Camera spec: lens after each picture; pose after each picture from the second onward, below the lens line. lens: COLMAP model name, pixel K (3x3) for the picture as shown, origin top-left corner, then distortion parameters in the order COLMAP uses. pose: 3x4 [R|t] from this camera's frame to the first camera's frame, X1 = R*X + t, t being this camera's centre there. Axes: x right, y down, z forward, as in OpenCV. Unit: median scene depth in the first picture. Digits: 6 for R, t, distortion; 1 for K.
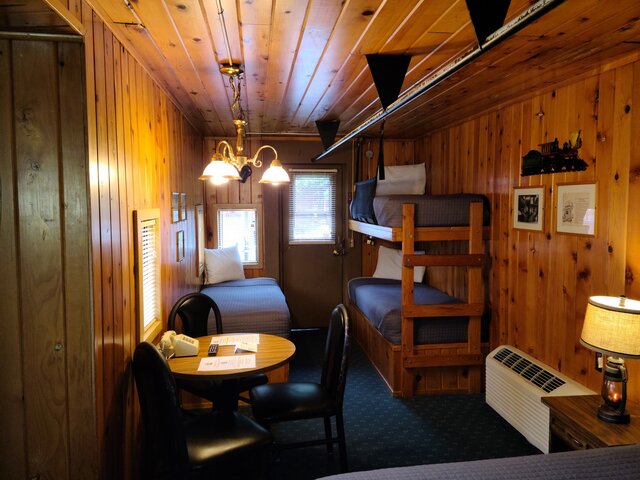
lens RADIAL K [[492.5, 0, 320.0], [0, 492.5, 240.0], [0, 0, 1]] dist [0.010828, -0.001364]
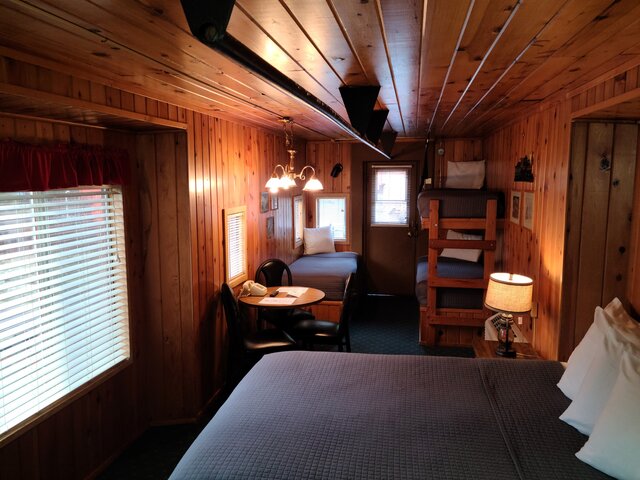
lens RADIAL K [[492.5, 0, 320.0], [0, 492.5, 240.0], [0, 0, 1]] dist [0.010828, -0.001364]
pose [[0.950997, 0.039485, -0.306667, 0.336458], [-0.023824, 0.998221, 0.054647, -0.036149], [0.308280, -0.044663, 0.950247, -0.388157]]
